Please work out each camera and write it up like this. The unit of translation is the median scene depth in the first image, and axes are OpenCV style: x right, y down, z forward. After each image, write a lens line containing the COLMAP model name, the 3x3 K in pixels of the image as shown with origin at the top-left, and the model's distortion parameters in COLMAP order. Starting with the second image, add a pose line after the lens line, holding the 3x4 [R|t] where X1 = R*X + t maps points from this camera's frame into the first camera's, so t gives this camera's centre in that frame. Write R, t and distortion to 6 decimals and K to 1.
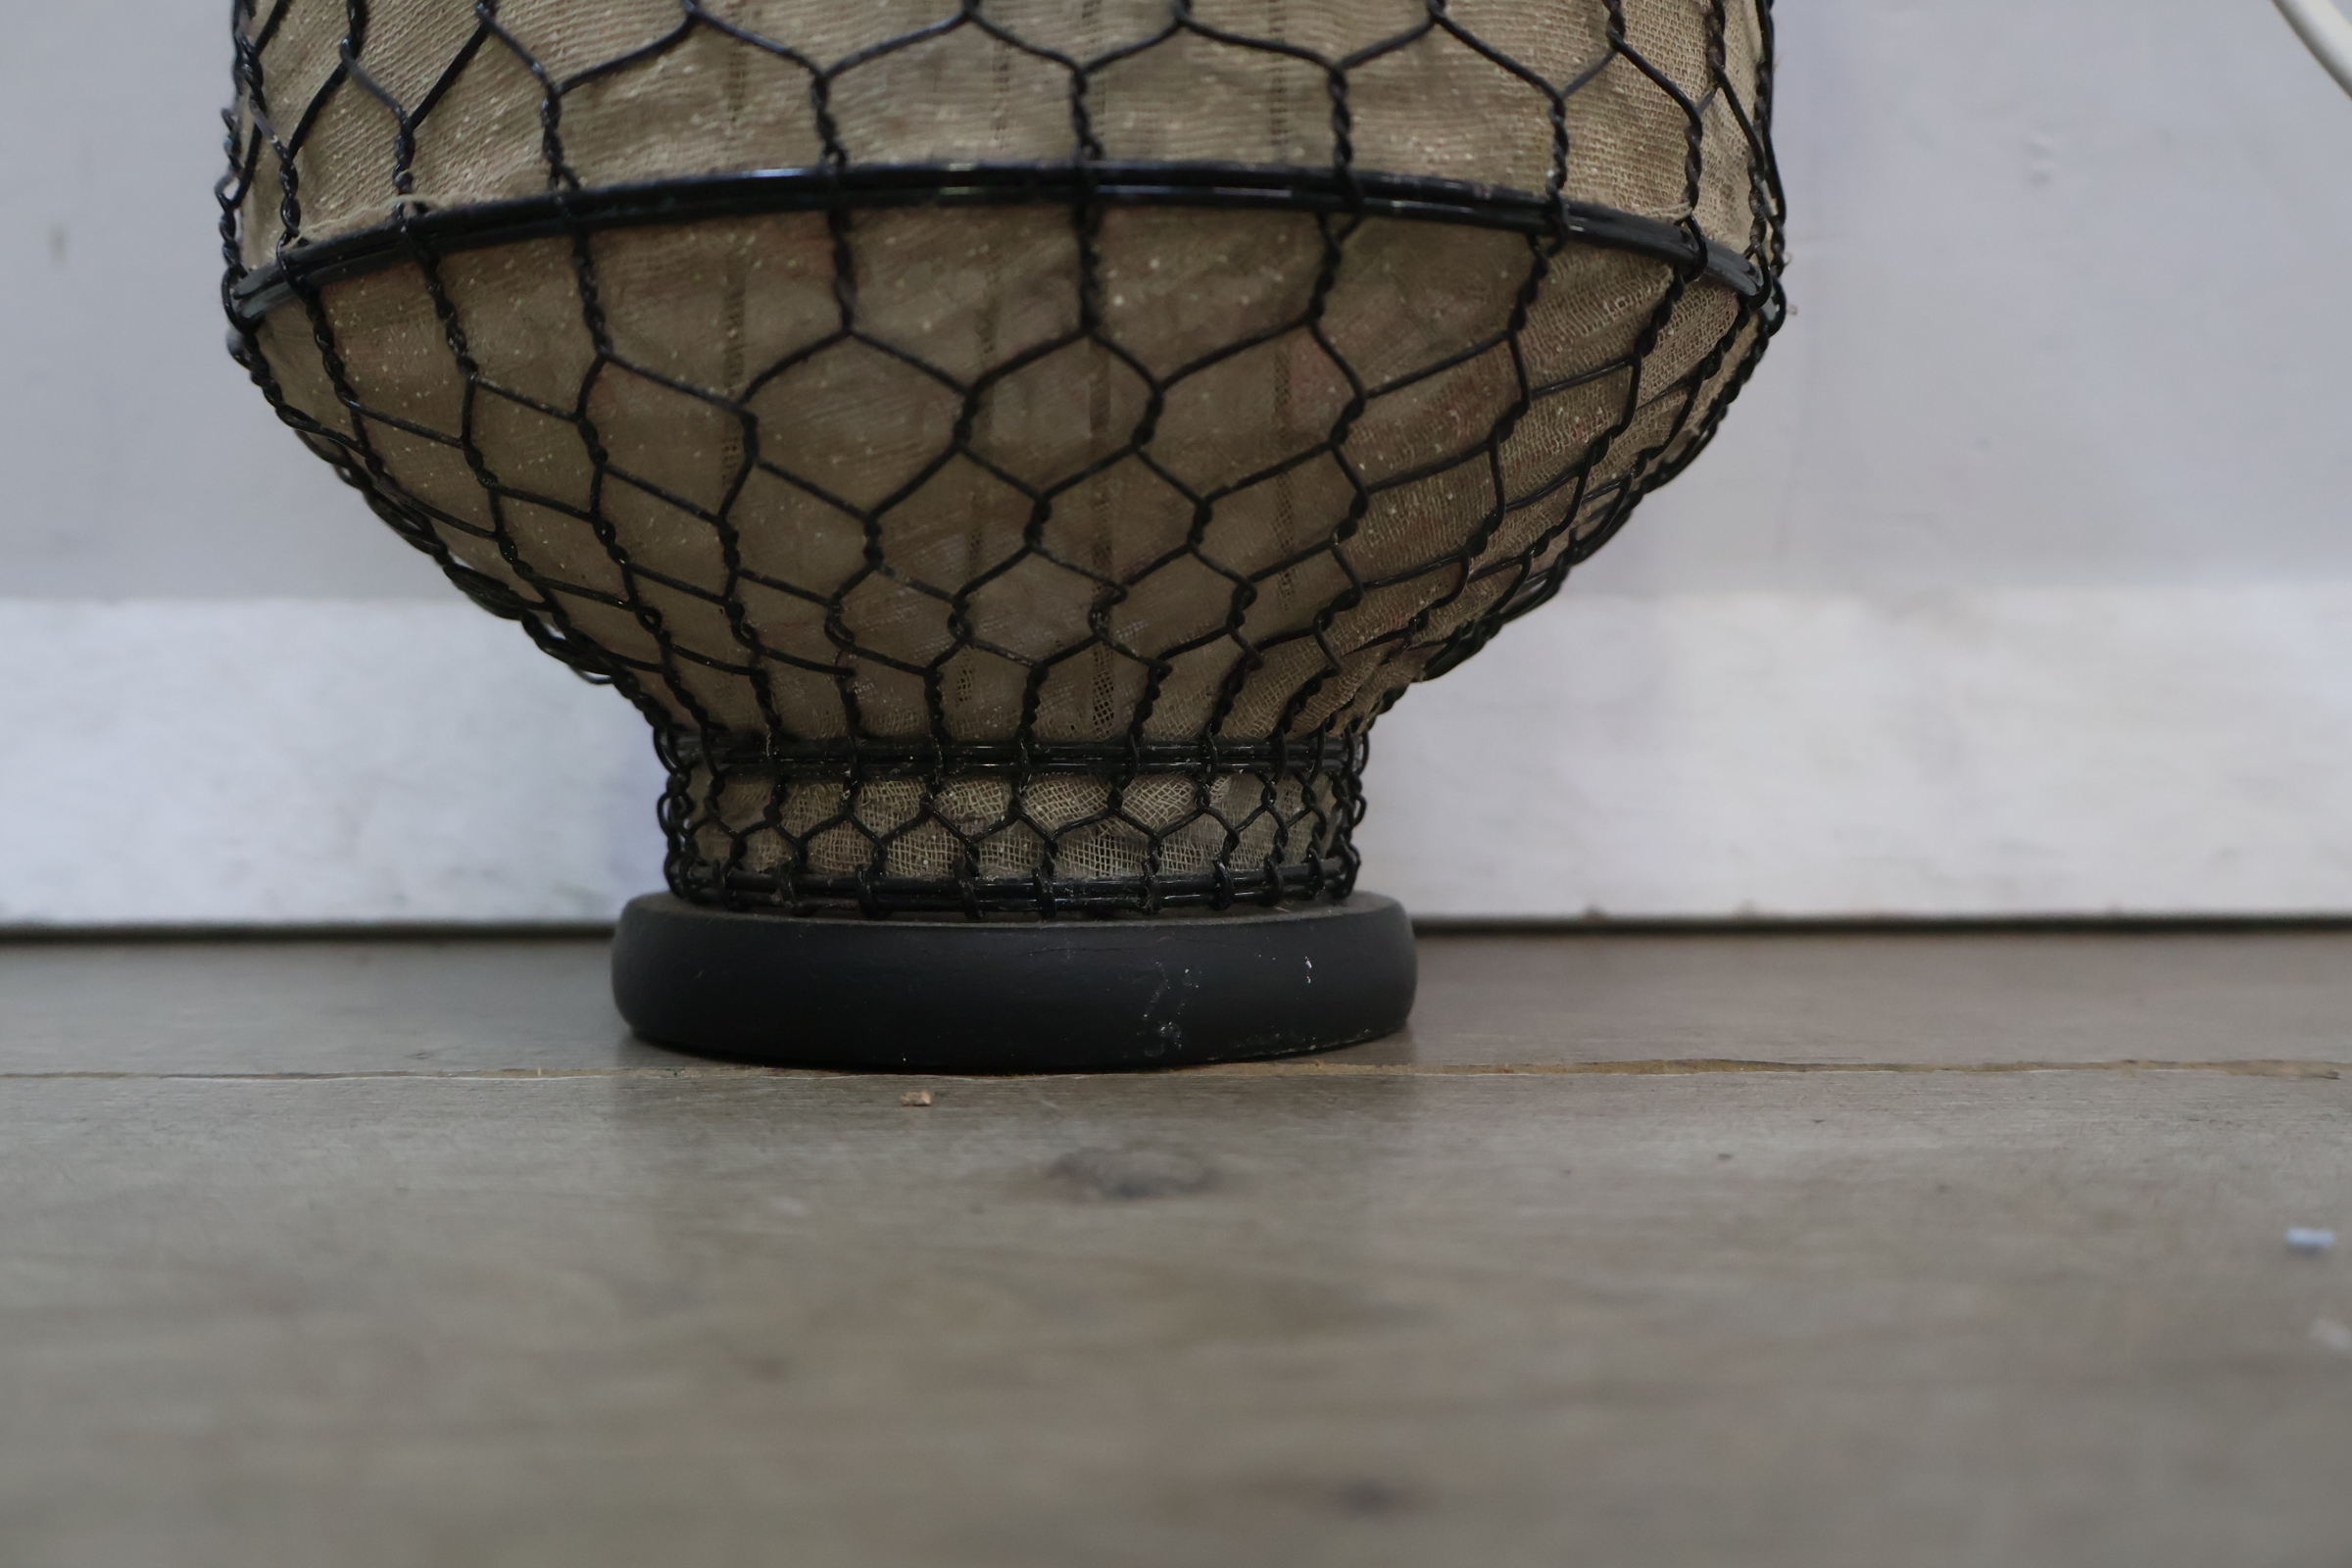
lens RADIAL K [[2145.4, 0, 1181.1], [0, 2145.4, 785.1], [0, 0, 1]] dist [0.018882, 0.000000]
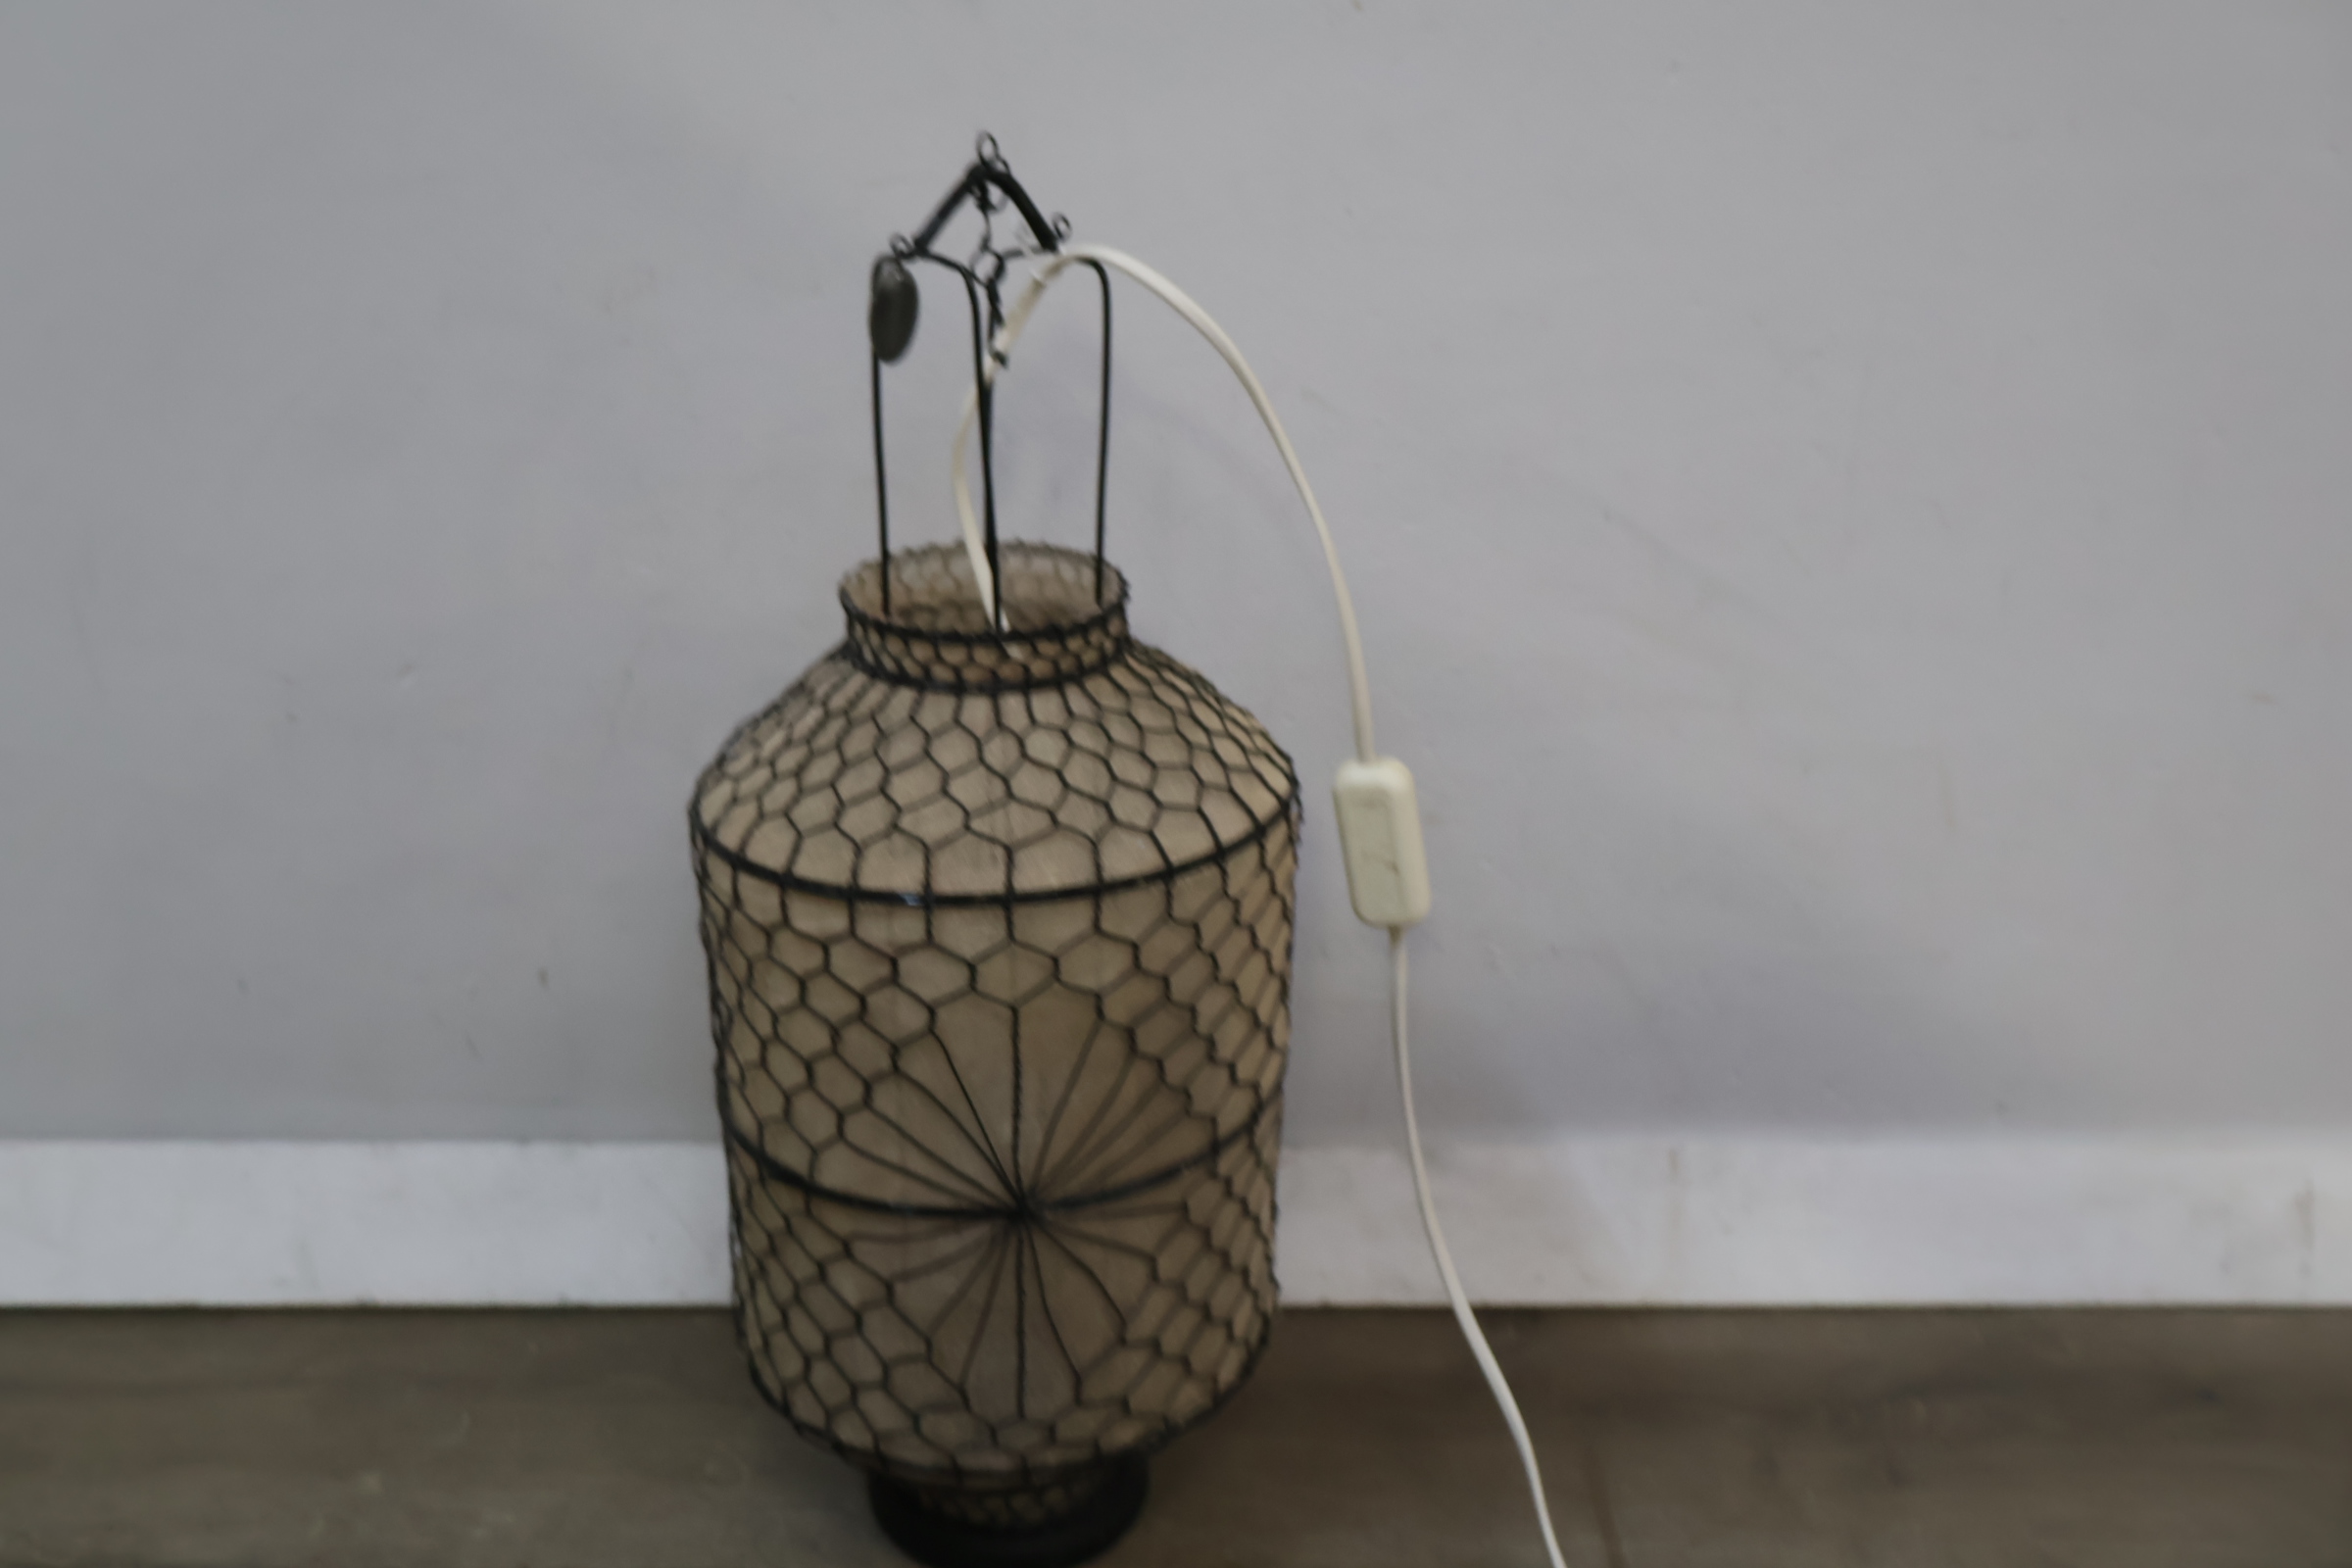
lens RADIAL K [[2145.4, 0, 1169.0], [0, 2145.4, 792.7], [0, 0, 1]] dist [0.018882, 0.000000]
pose [[0.999828, 0.017394, 0.006467, 0.118055], [-0.018555, 0.932671, 0.360251, -2.056255], [0.000235, -0.360309, 0.932833, -1.524340]]
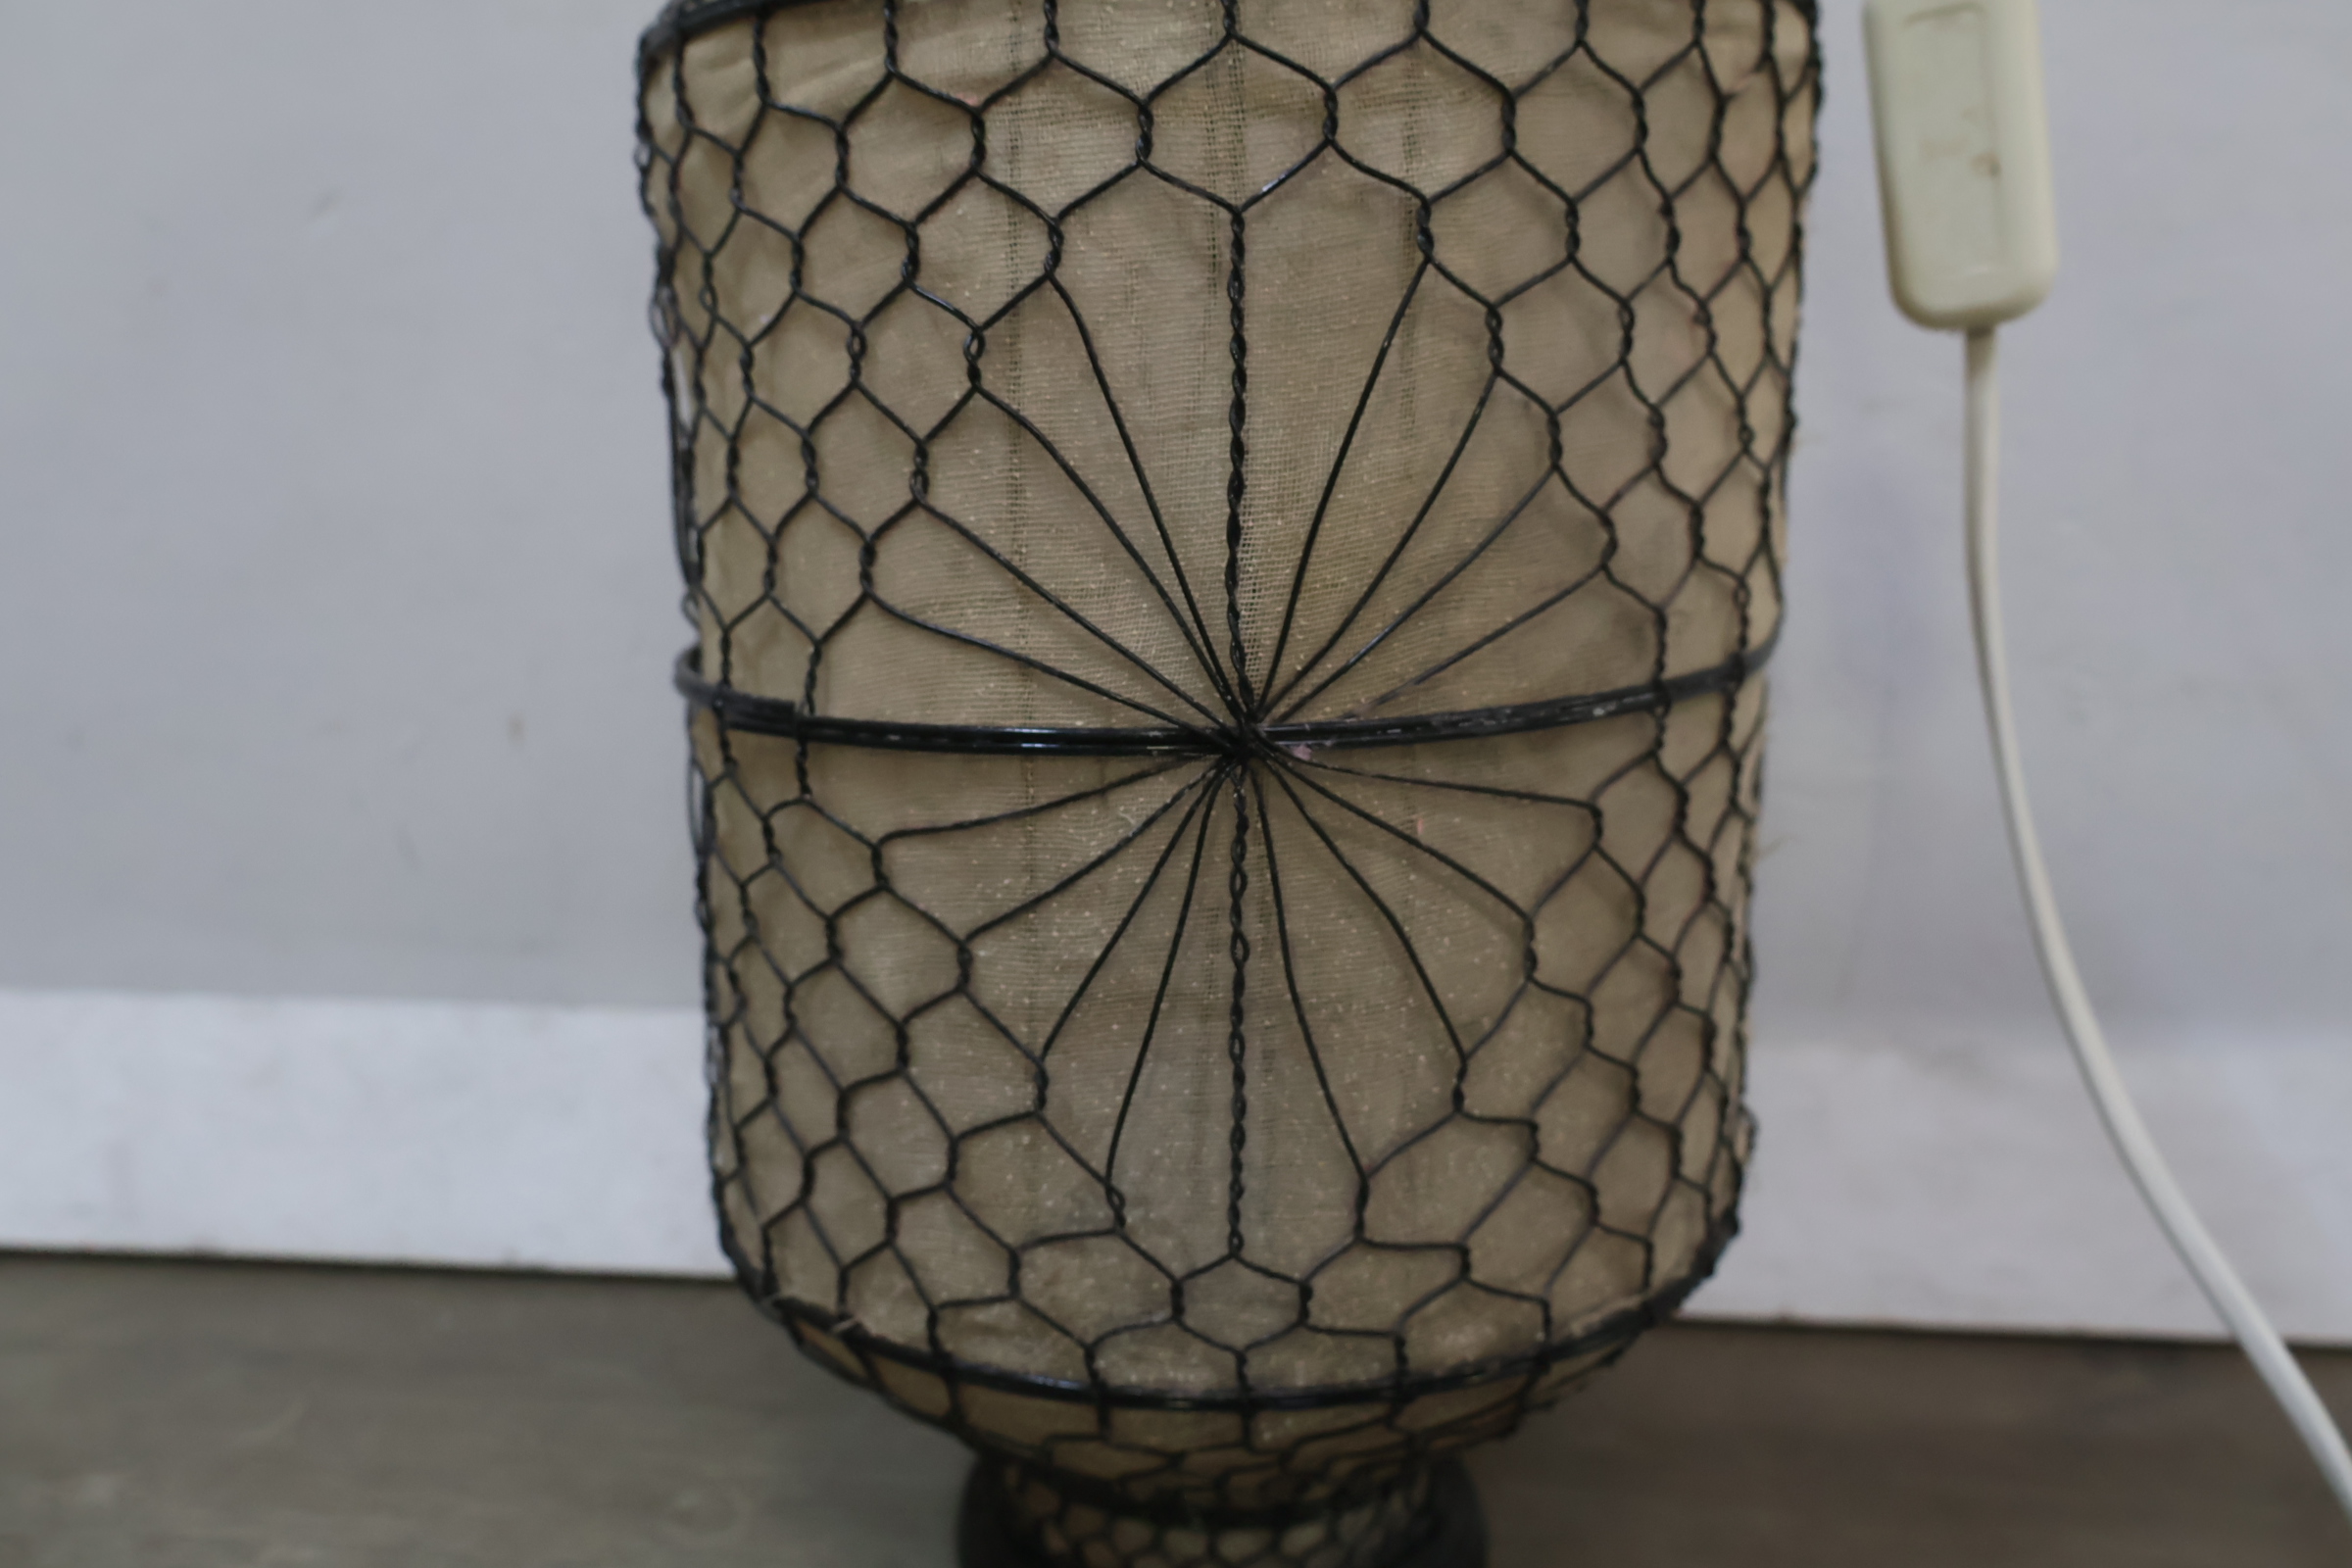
lens RADIAL K [[2145.4, 0, 1183.9], [0, 2145.4, 782.1], [0, 0, 1]] dist [0.018882, 0.000000]
pose [[0.993125, 0.026119, -0.114109, 0.066457], [-0.003457, 0.980909, 0.194438, -0.832901], [0.117009, -0.192706, 0.974255, -0.423794]]
